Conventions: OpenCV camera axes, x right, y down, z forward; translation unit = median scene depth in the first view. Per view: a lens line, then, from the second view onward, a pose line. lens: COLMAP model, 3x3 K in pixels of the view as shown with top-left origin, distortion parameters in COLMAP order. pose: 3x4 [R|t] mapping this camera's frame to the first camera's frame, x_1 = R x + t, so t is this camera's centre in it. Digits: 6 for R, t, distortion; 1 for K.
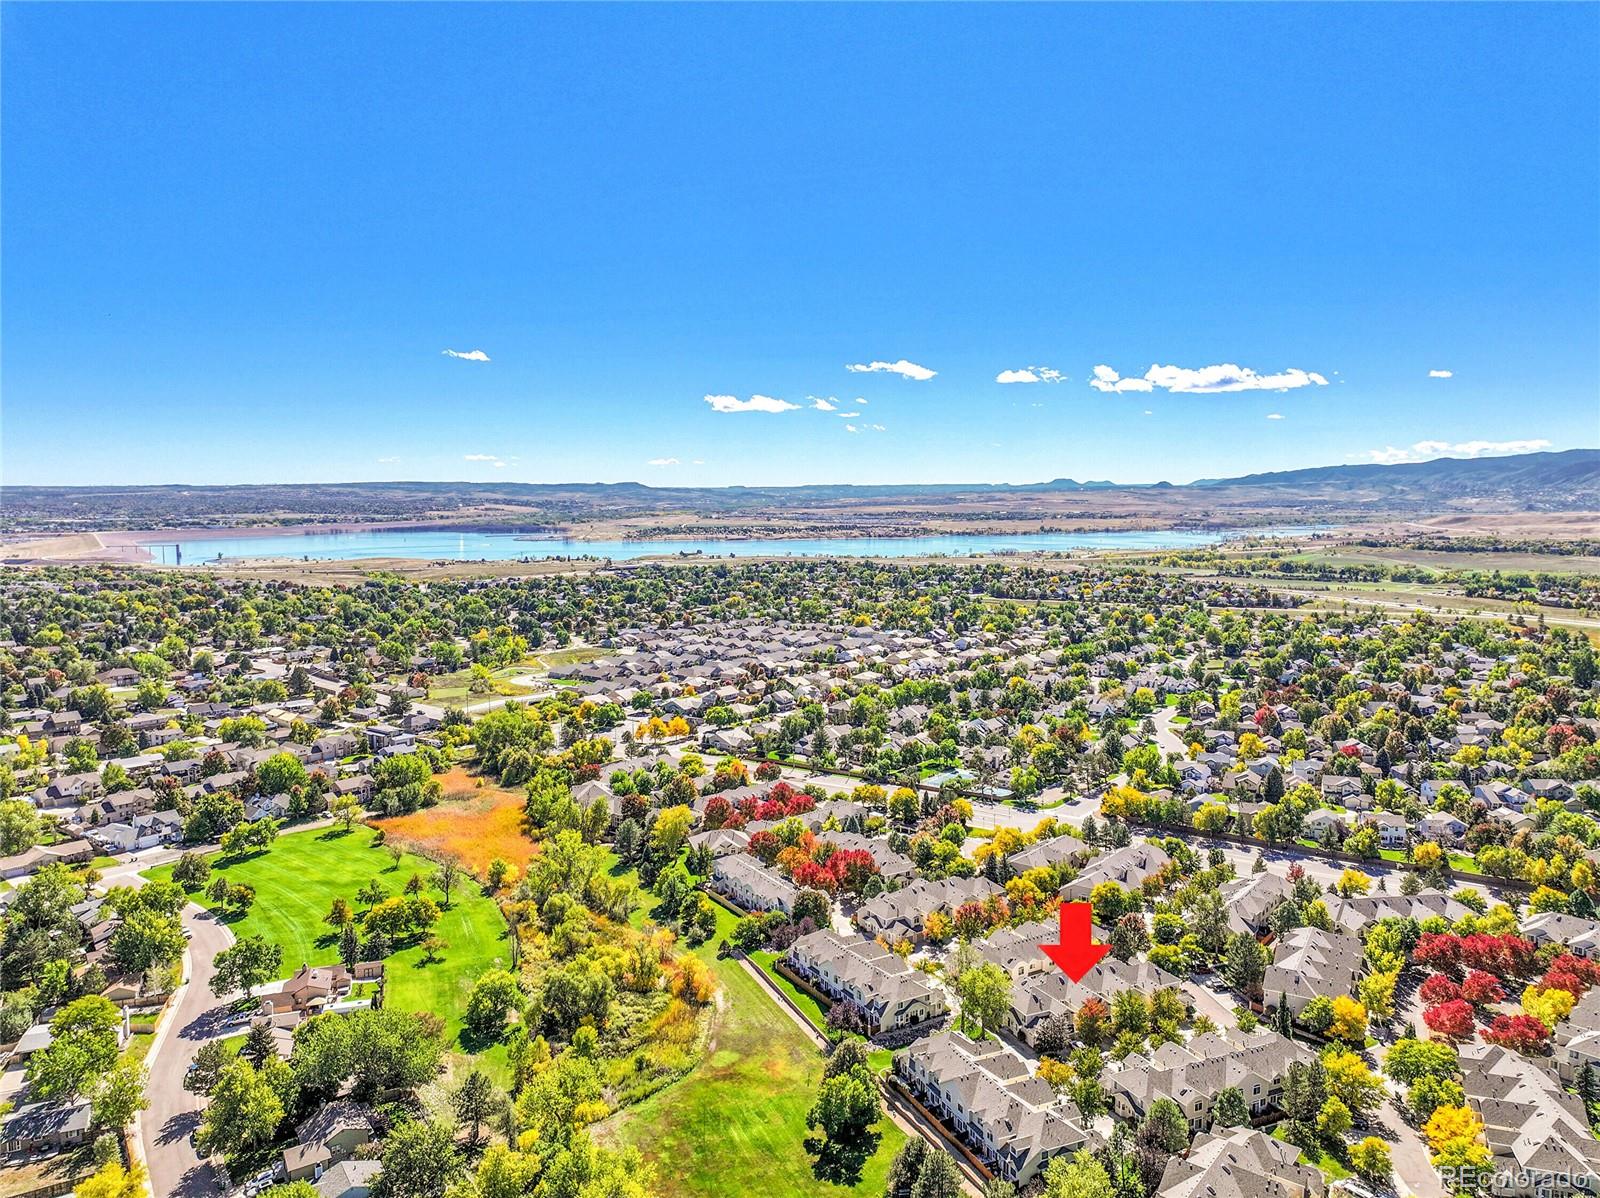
lens RADIAL K [[1110.7, 0, 795.3], [0, 1110.7, 682.0], [0, 0, 1]] dist [0.002087, 0.002841]
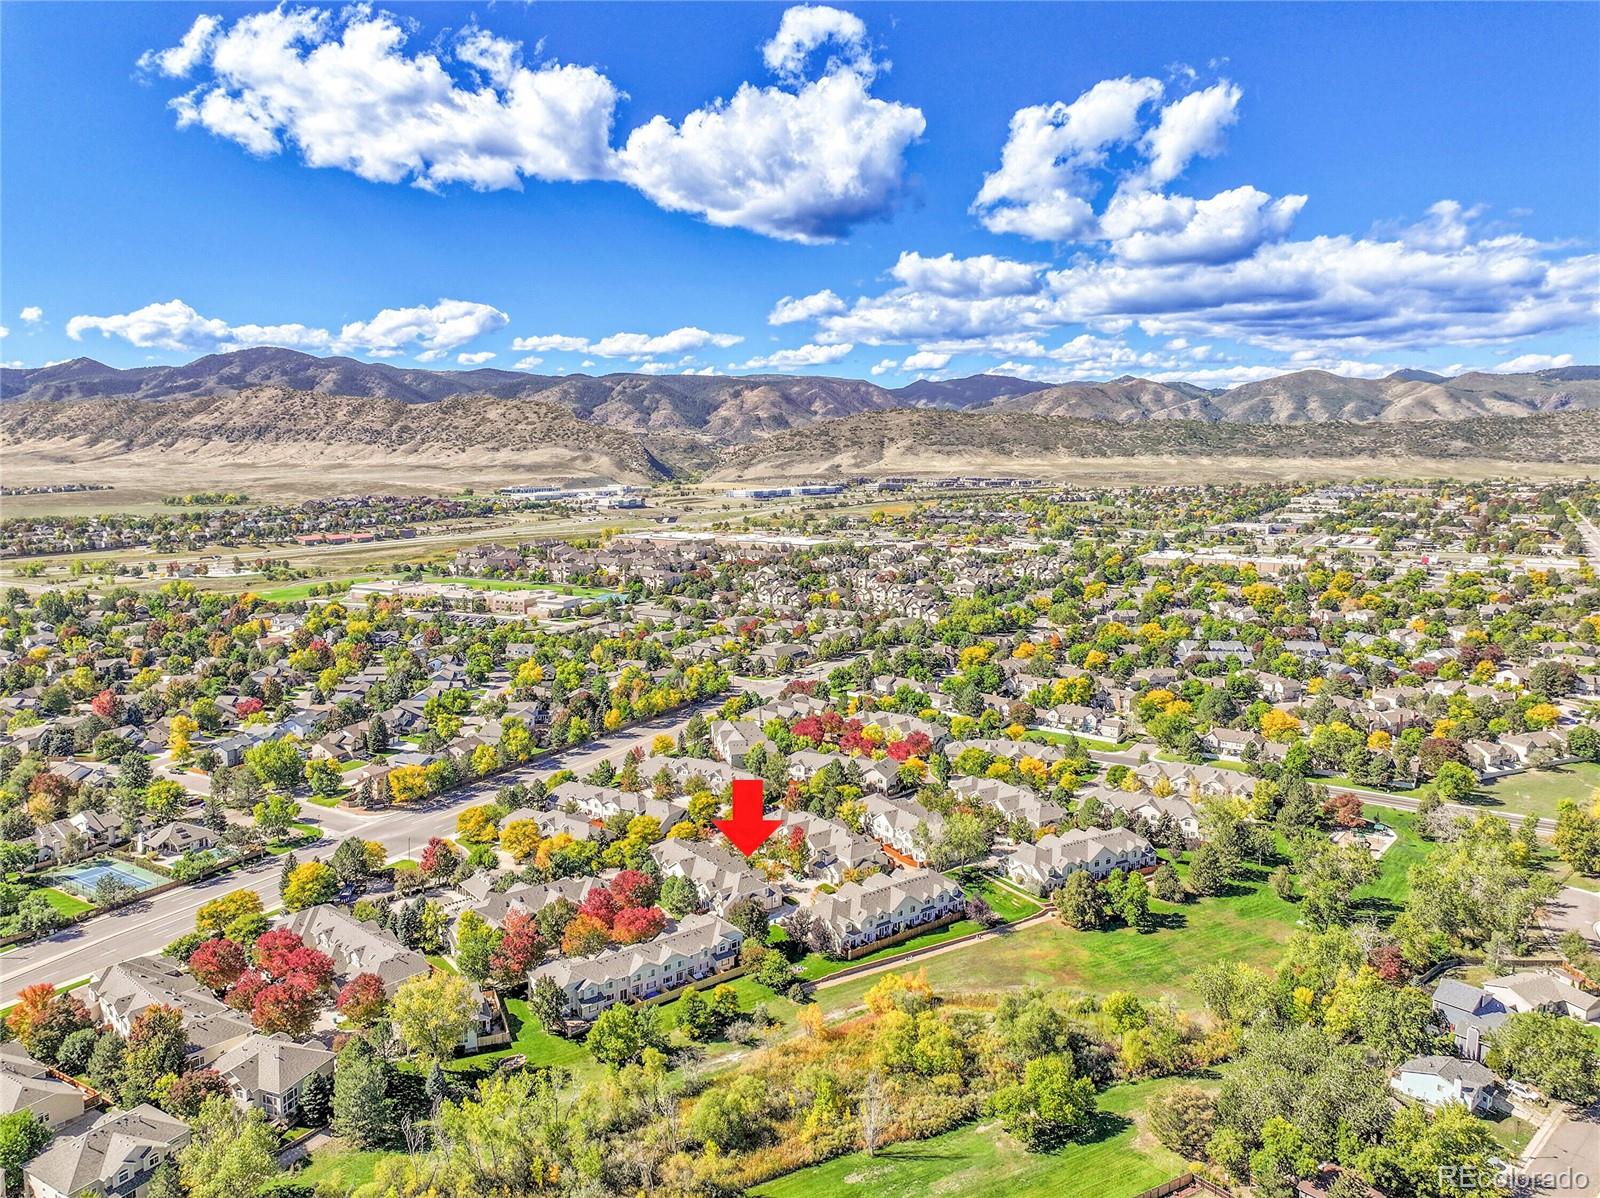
lens RADIAL K [[1117.5, 0, 809.5], [0, 1117.5, 598.1], [0, 0, 1]] dist [0.000044, 0.003989]
pose [[-0.147817, -0.127182, 0.980803, -0.386890], [0.146992, 0.977858, 0.148953, -0.078085], [-0.978030, 0.166188, -0.125849, 0.481158]]
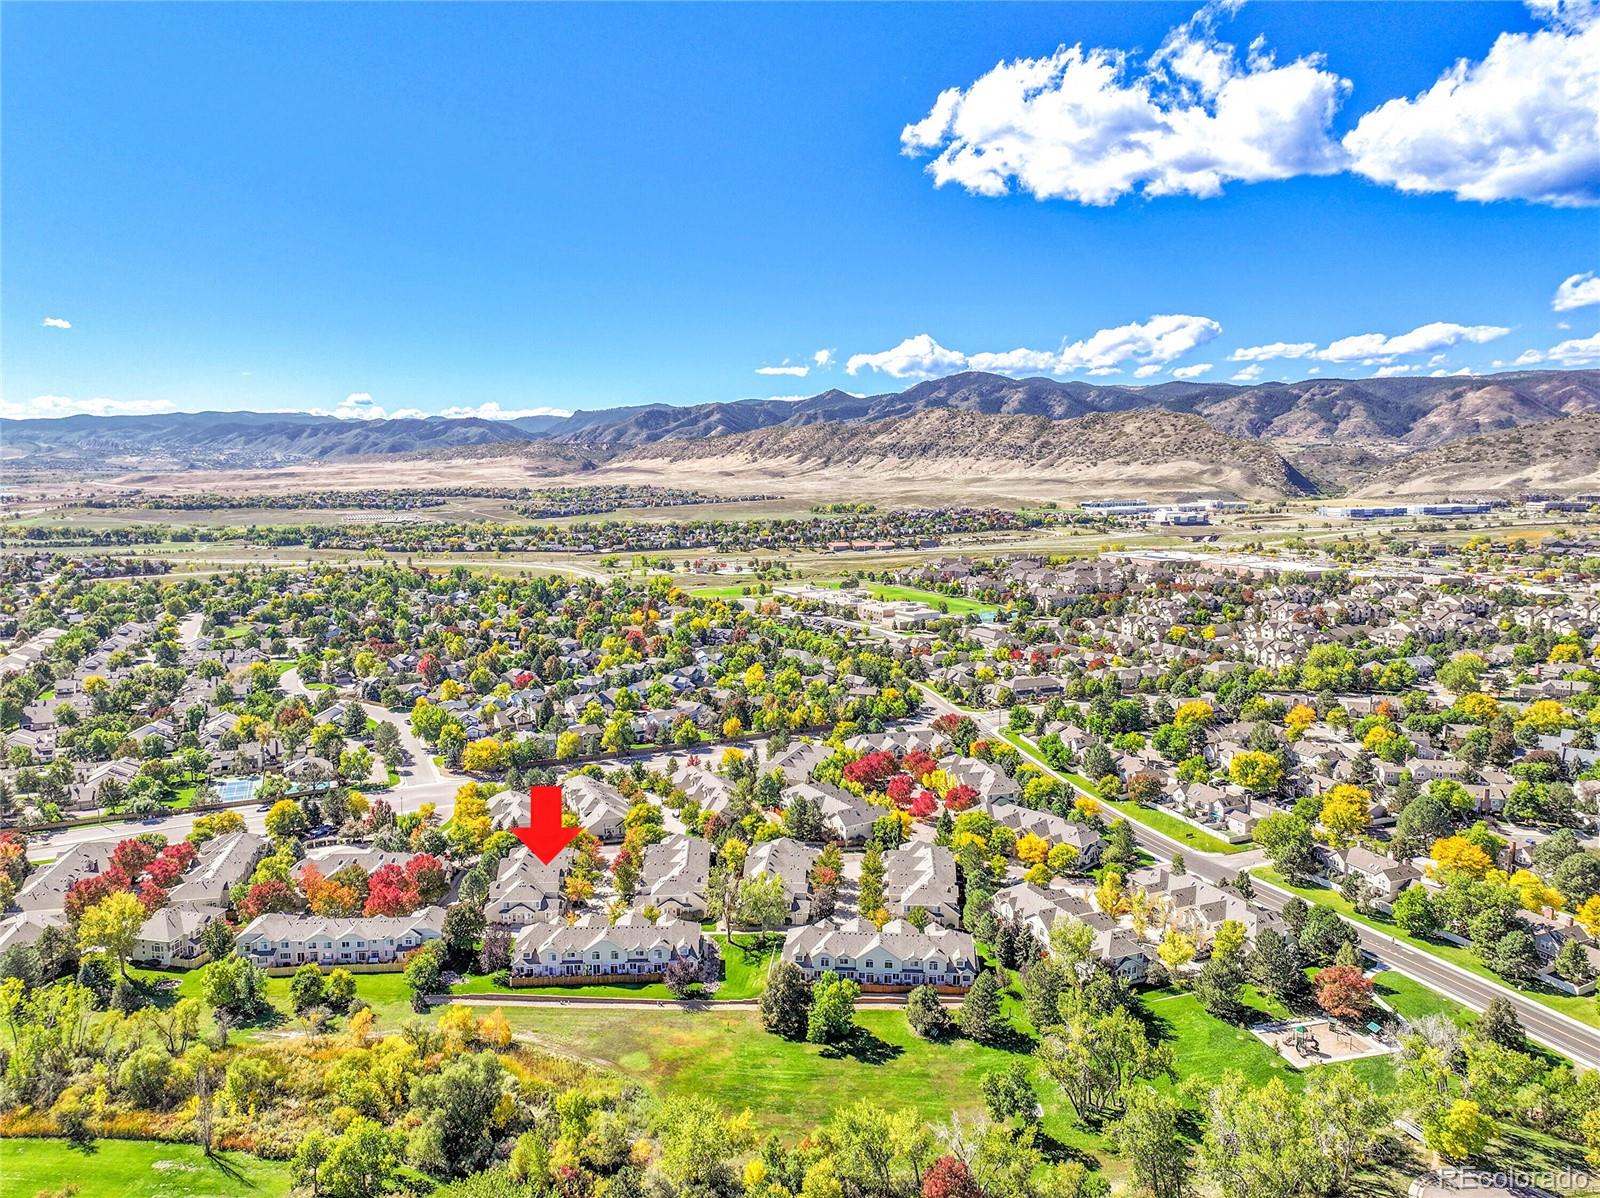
lens RADIAL K [[1120.9, 0, 807.2], [0, 1120.9, 573.8], [0, 0, 1]] dist [-0.001558, 0.009252]
pose [[0.450223, -0.085723, 0.888792, -0.301062], [0.138272, 0.990067, 0.025449, -0.027516], [-0.882145, 0.111437, 0.457604, 0.146470]]
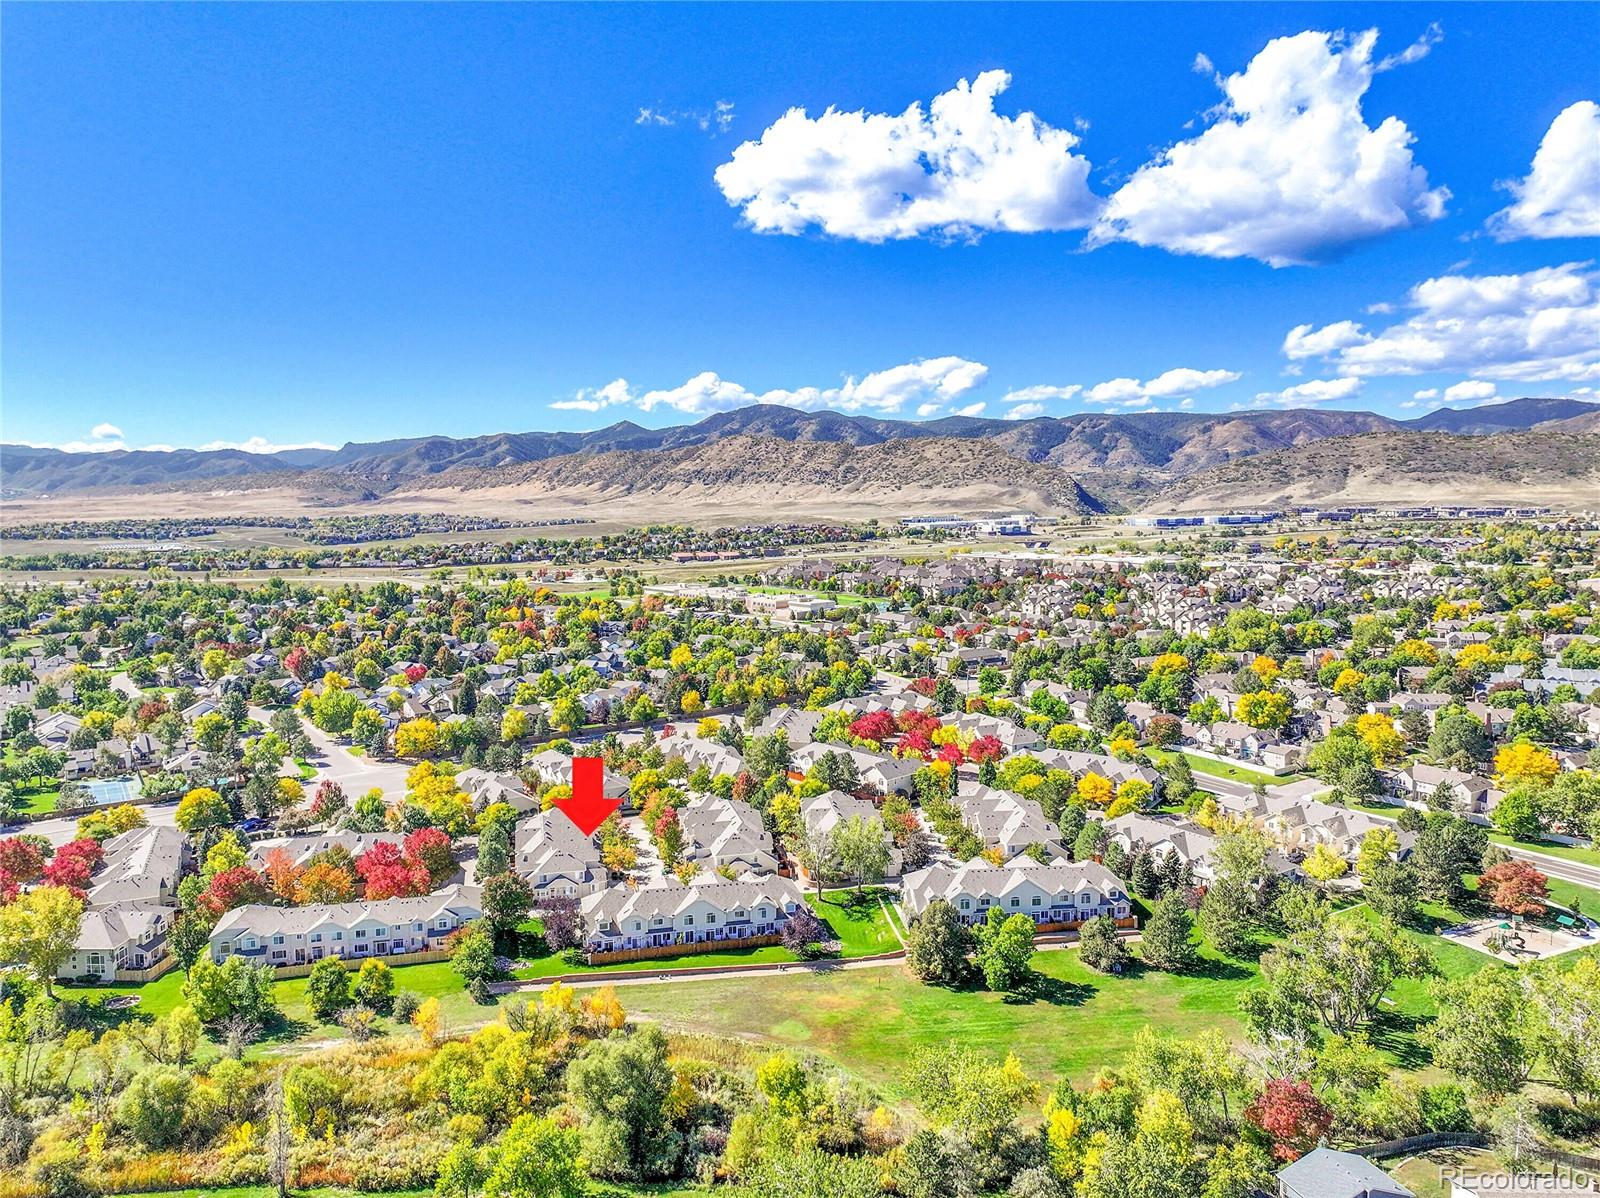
lens RADIAL K [[1117.0, 0, 806.8], [0, 1117.0, 598.1], [0, 0, 1]] dist [0.001673, 0.005380]
pose [[0.273141, -0.084776, 0.958231, -0.289248], [0.155119, 0.986955, 0.043101, 0.004785], [-0.949385, 0.136867, 0.282728, 0.273084]]
